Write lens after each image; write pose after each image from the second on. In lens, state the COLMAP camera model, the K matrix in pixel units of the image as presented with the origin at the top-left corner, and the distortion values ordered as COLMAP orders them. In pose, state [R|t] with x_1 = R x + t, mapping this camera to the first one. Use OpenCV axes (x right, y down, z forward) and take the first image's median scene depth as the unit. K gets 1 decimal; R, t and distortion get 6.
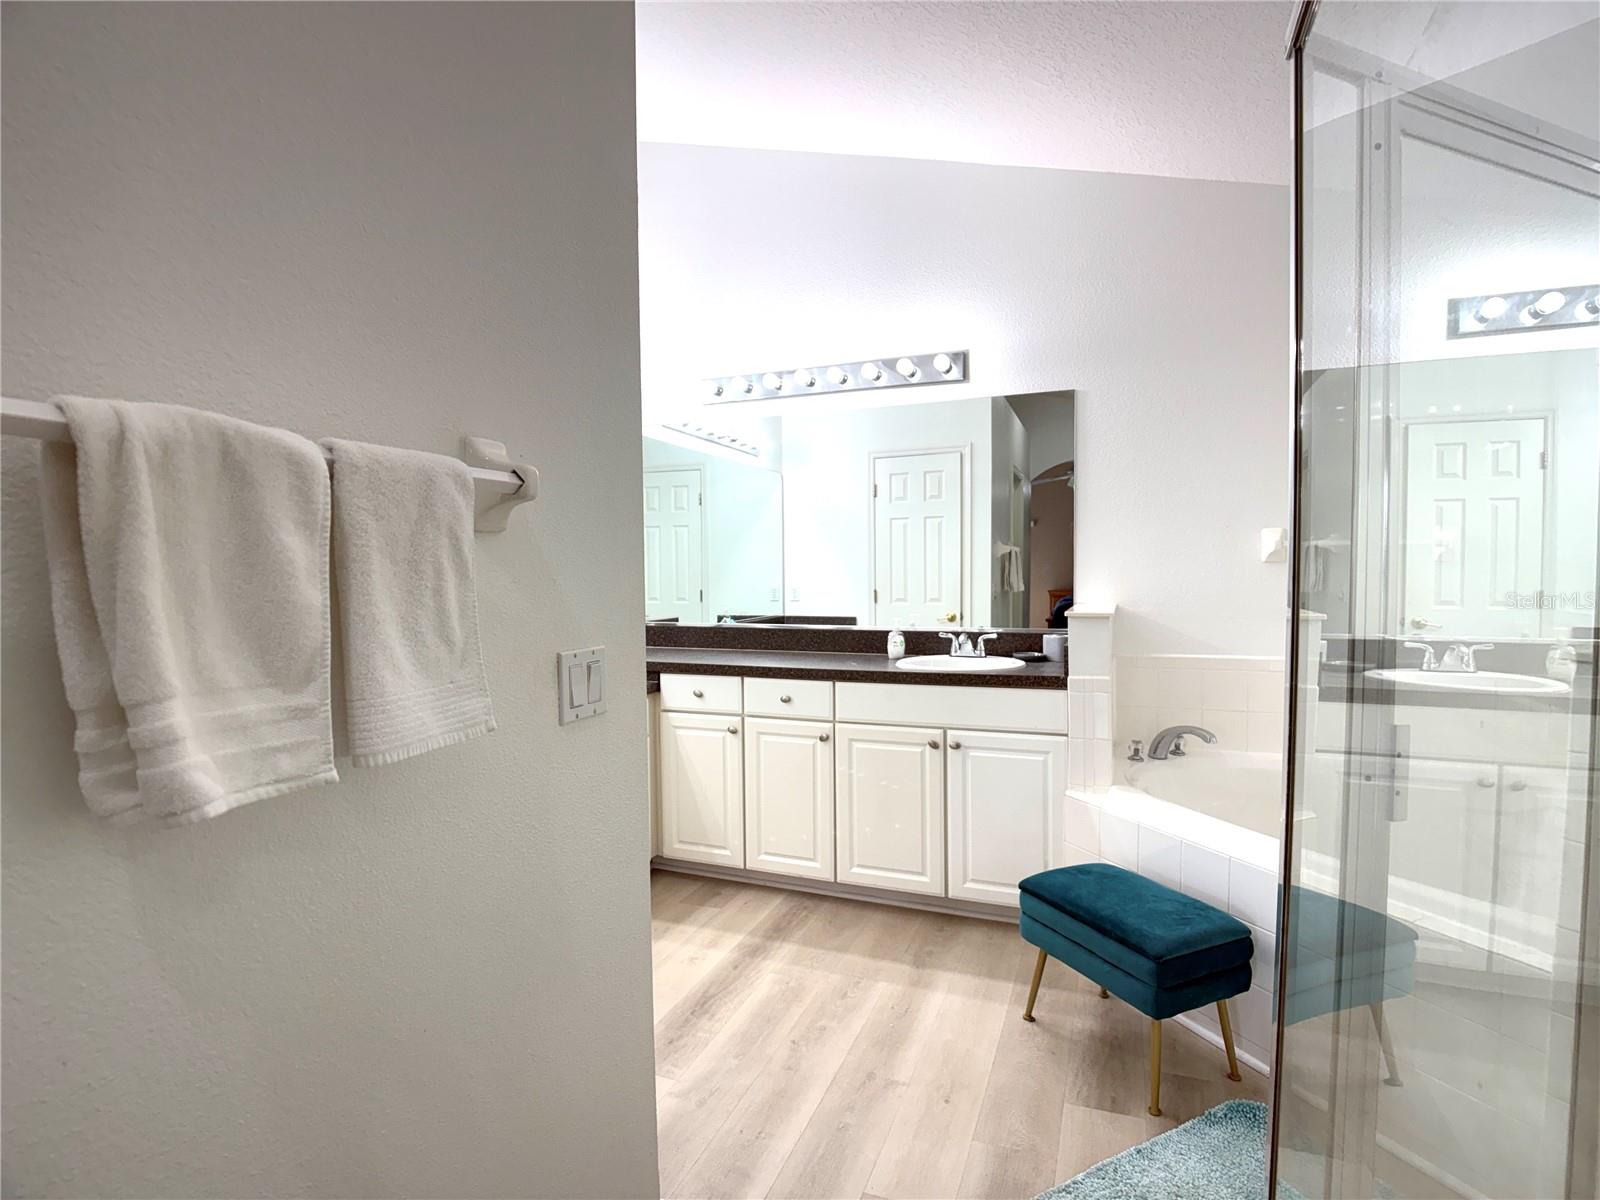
lens RADIAL K [[813.1, 0, 799.1], [0, 813.1, 606.4], [0, 0, 1]] dist [0.001612, -0.016729]
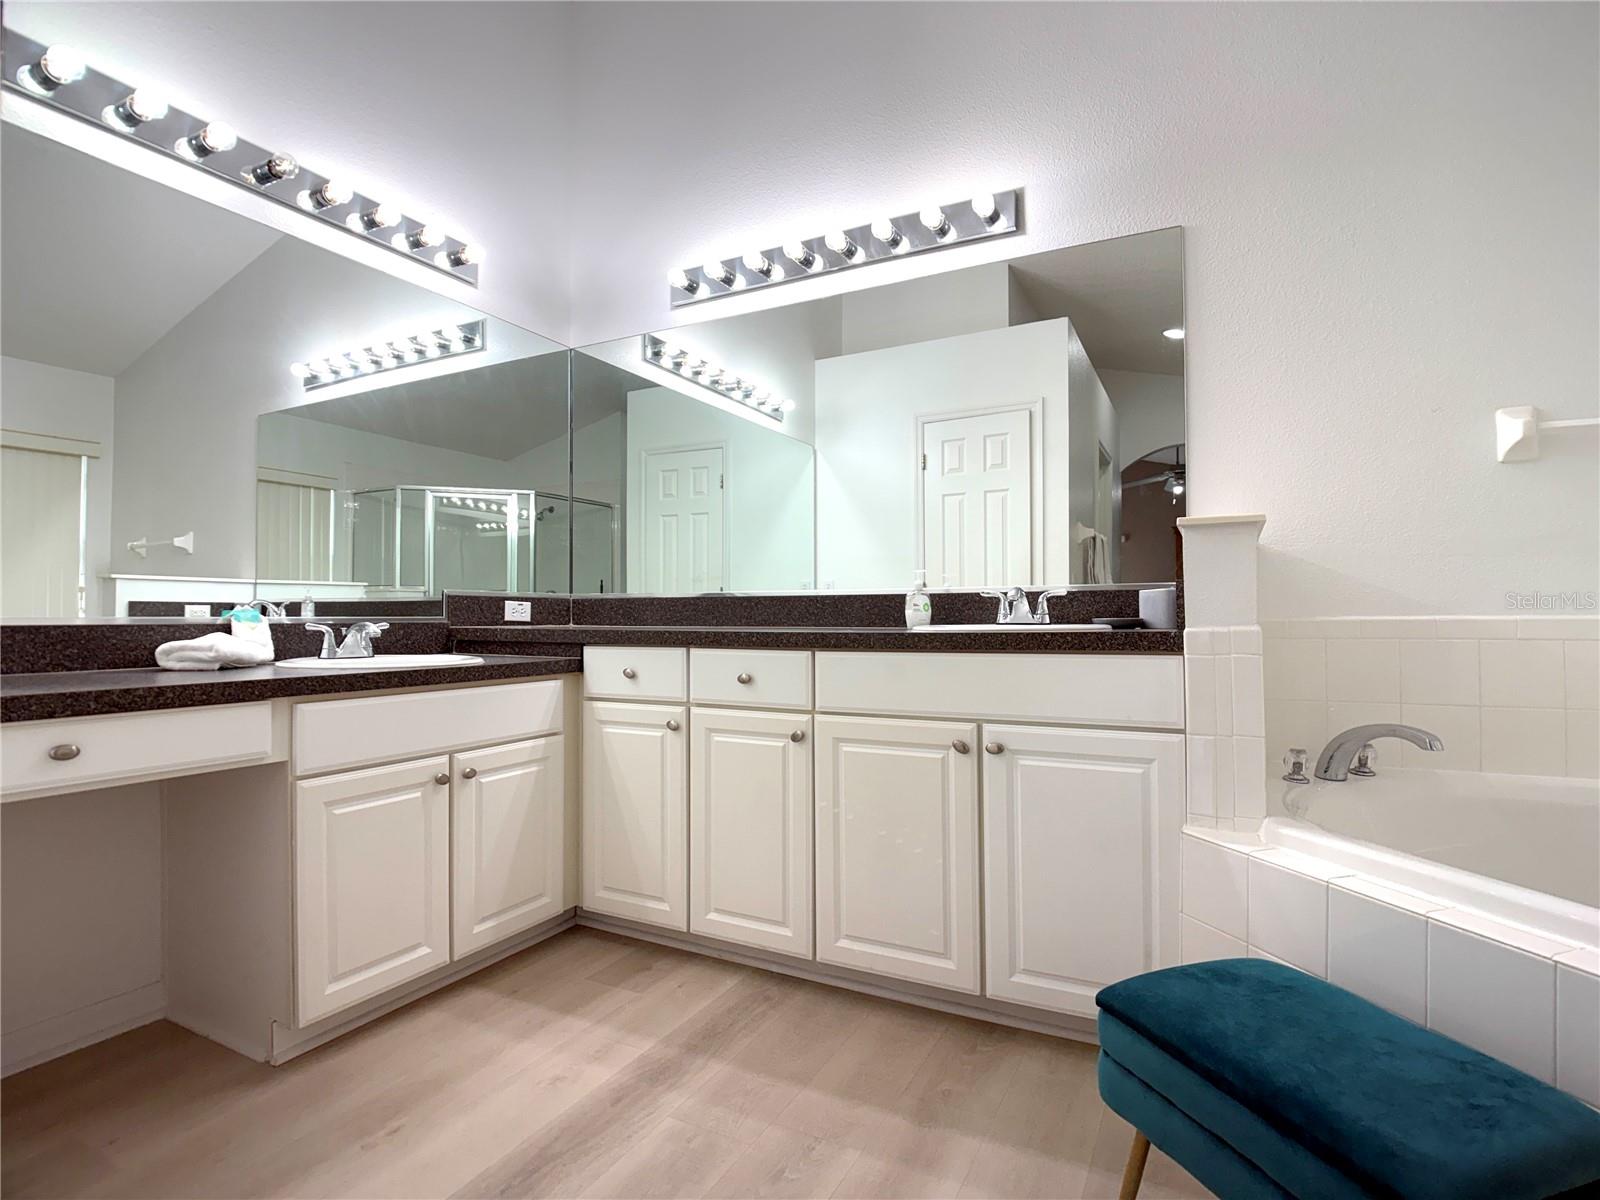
lens RADIAL K [[819.4, 0, 803.3], [0, 819.4, 598.8], [0, 0, 1]] dist [0.002241, -0.039482]
pose [[0.995428, 0.007915, -0.095190, 0.098815], [-0.013877, 0.997972, -0.062131, 0.092599], [0.094505, 0.063168, 0.993518, 0.336359]]
